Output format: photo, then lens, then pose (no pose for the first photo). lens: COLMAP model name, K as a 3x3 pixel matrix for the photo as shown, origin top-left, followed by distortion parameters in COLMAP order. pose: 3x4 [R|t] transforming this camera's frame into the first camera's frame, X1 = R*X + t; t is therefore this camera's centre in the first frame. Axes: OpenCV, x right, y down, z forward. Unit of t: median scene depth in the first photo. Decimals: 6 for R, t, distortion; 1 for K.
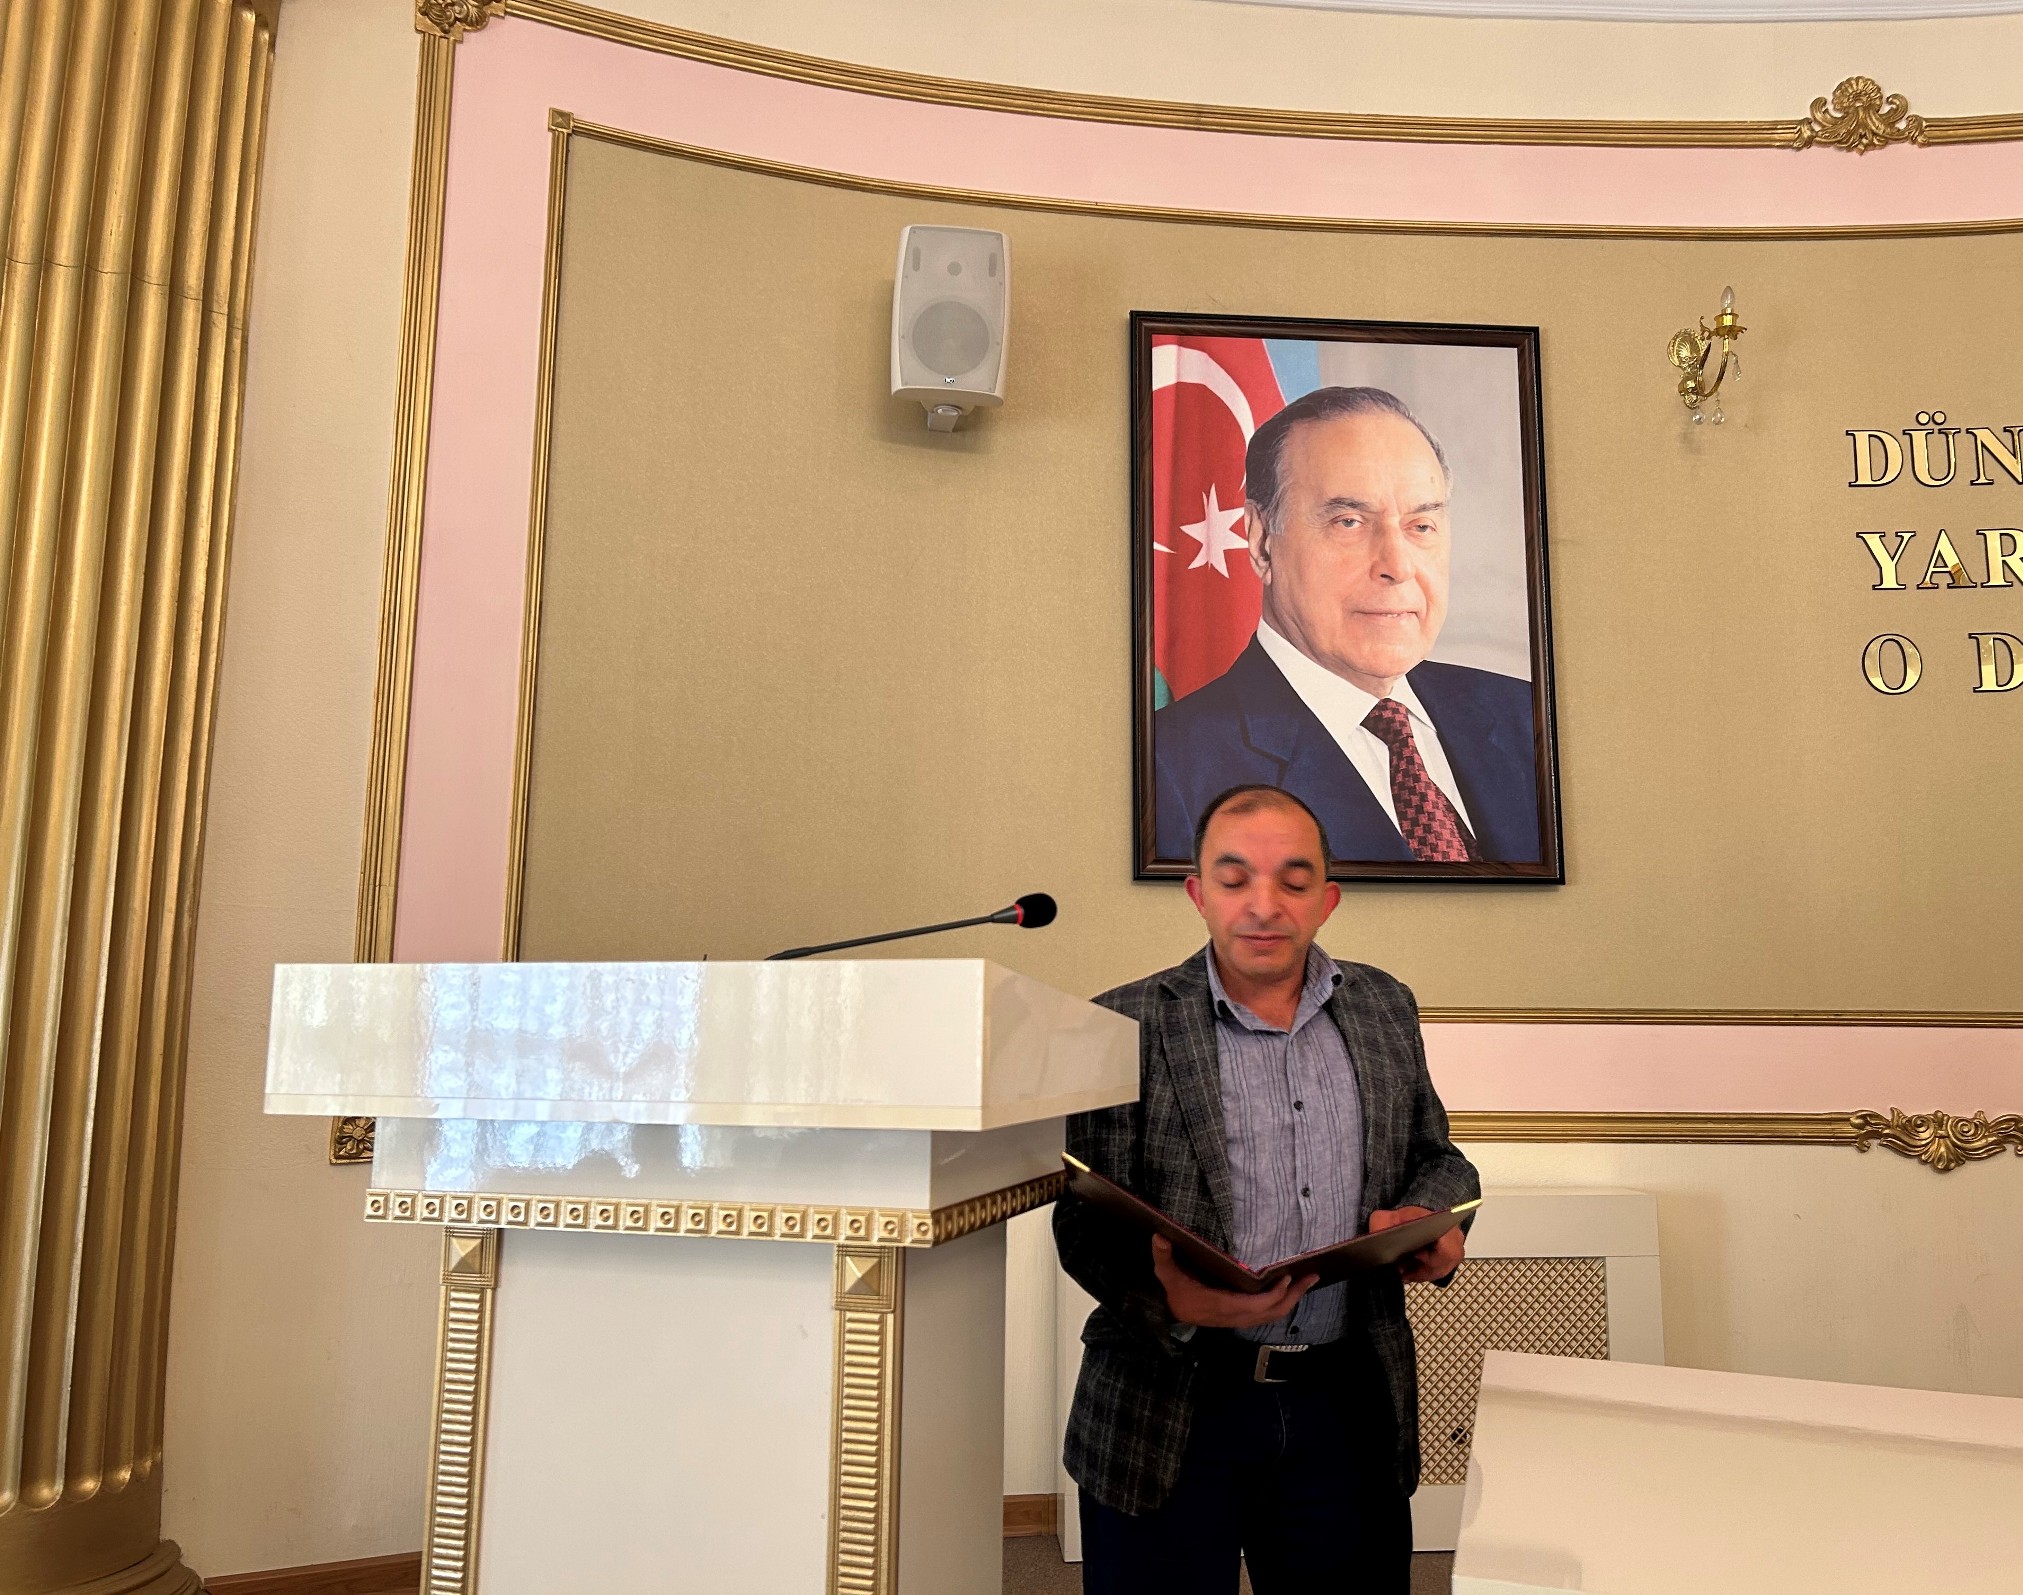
lens RADIAL K [[1579.1, 0, 1063.9], [0, 1579.1, 804.1], [0, 0, 1]] dist [0.057605, -0.070187]
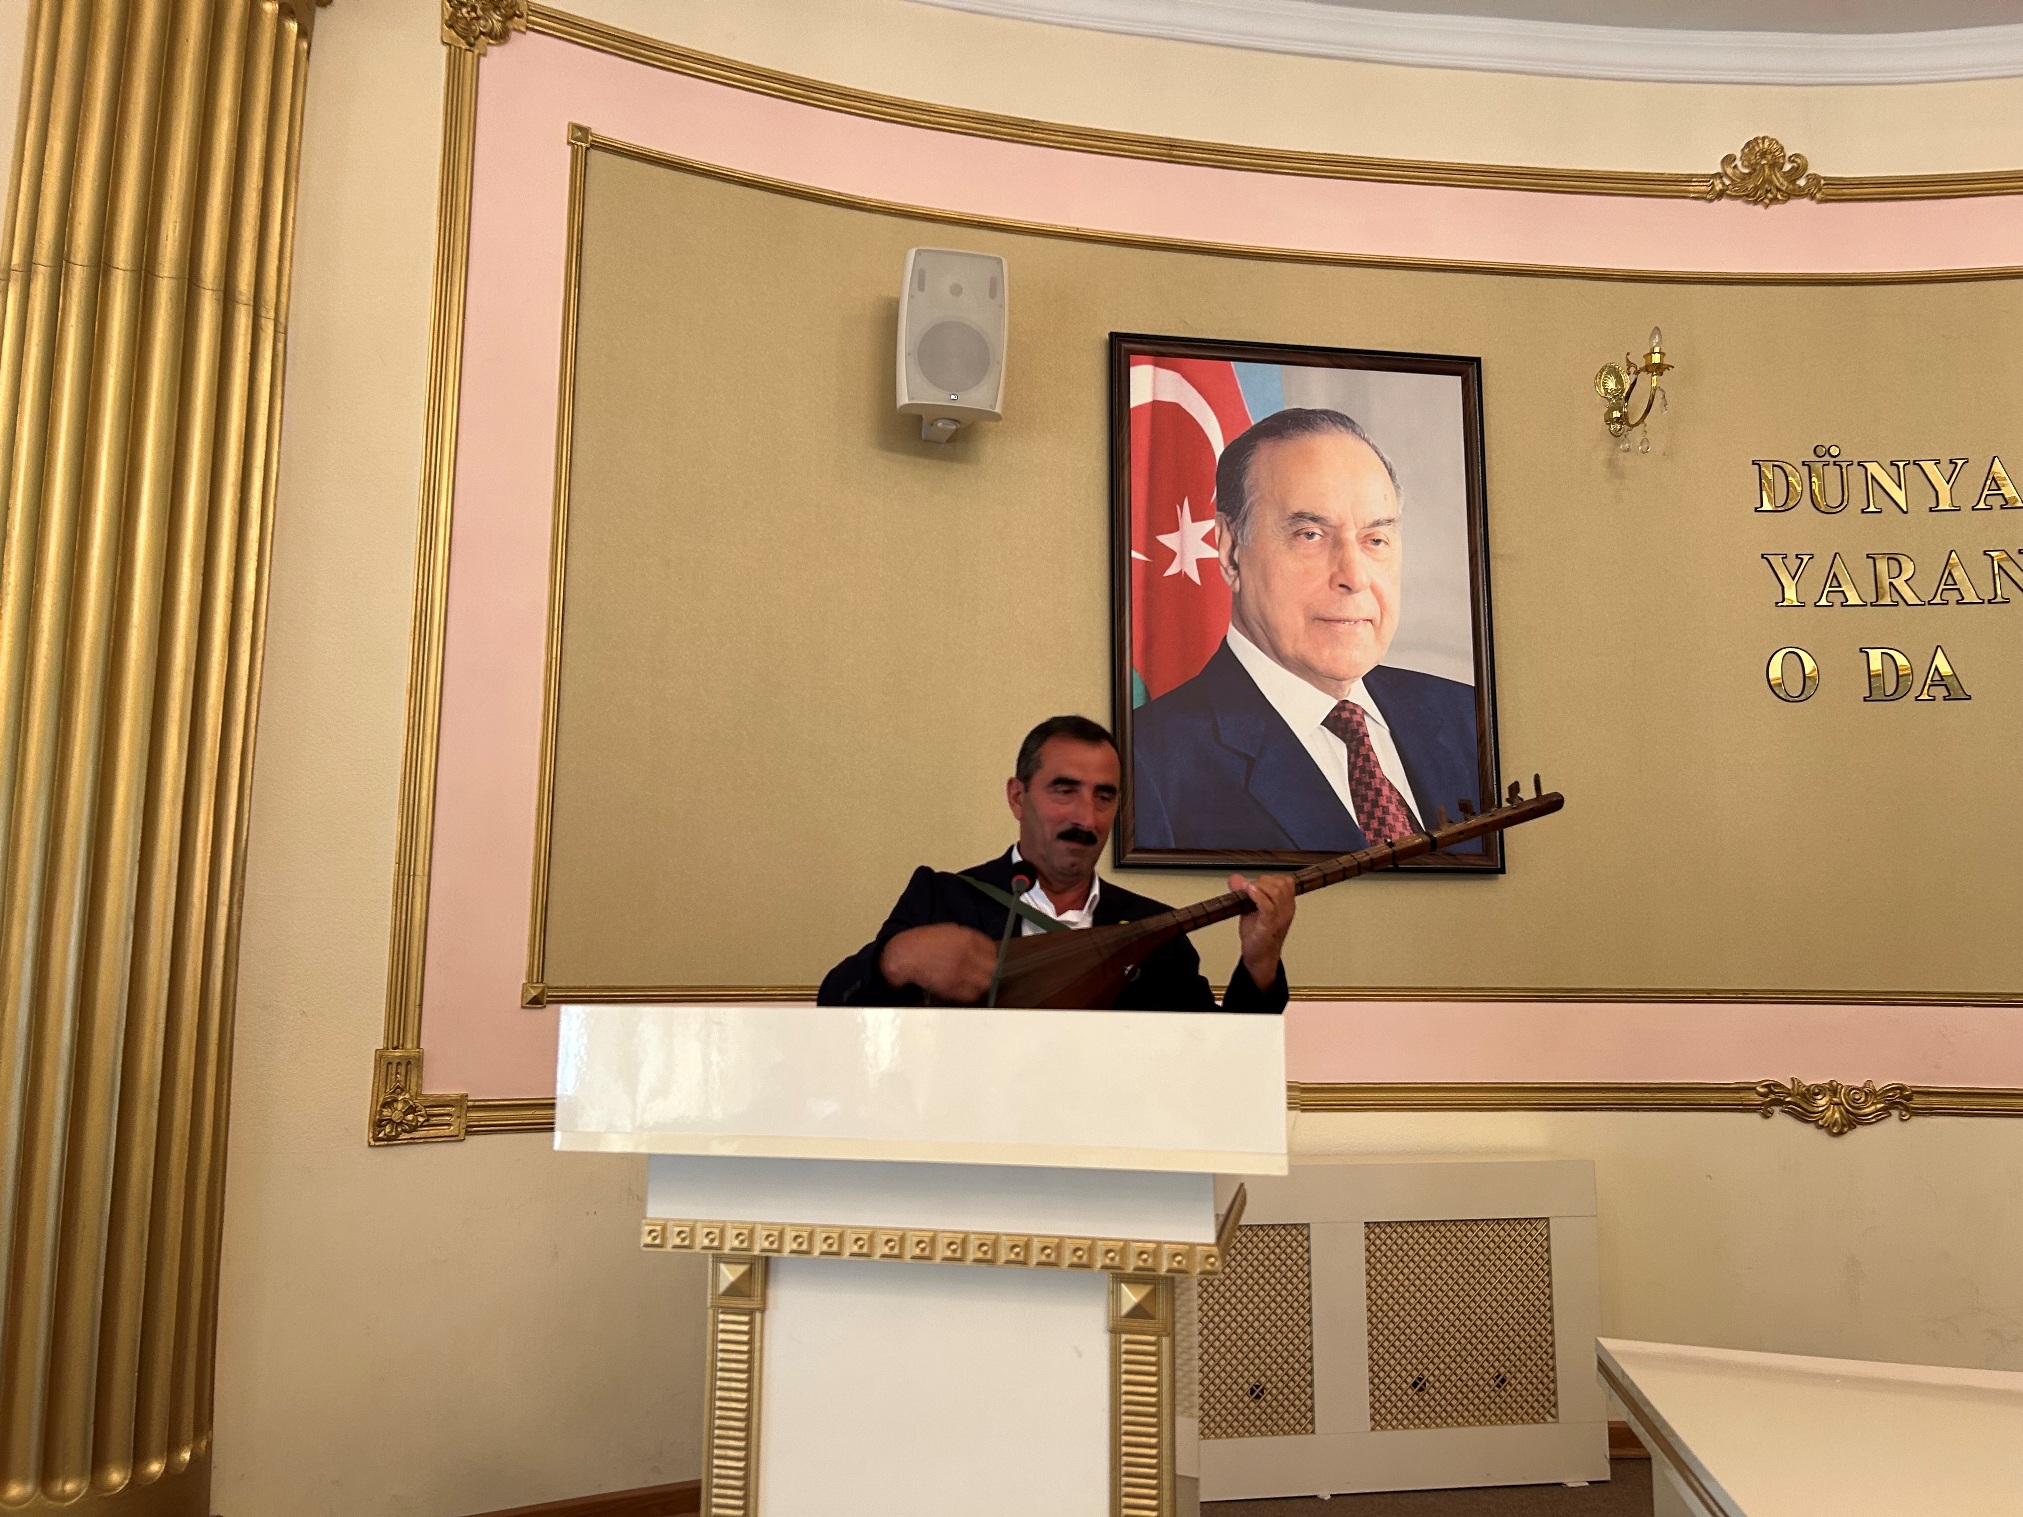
lens RADIAL K [[1495.5, 0, 1003.0], [0, 1495.5, 774.1], [0, 0, 1]] dist [0.044117, -0.048561]
pose [[0.997395, 0.009378, 0.071520, -0.100372], [-0.010004, 0.999915, 0.008402, -0.022587], [-0.071436, -0.009095, 0.997404, -0.000789]]
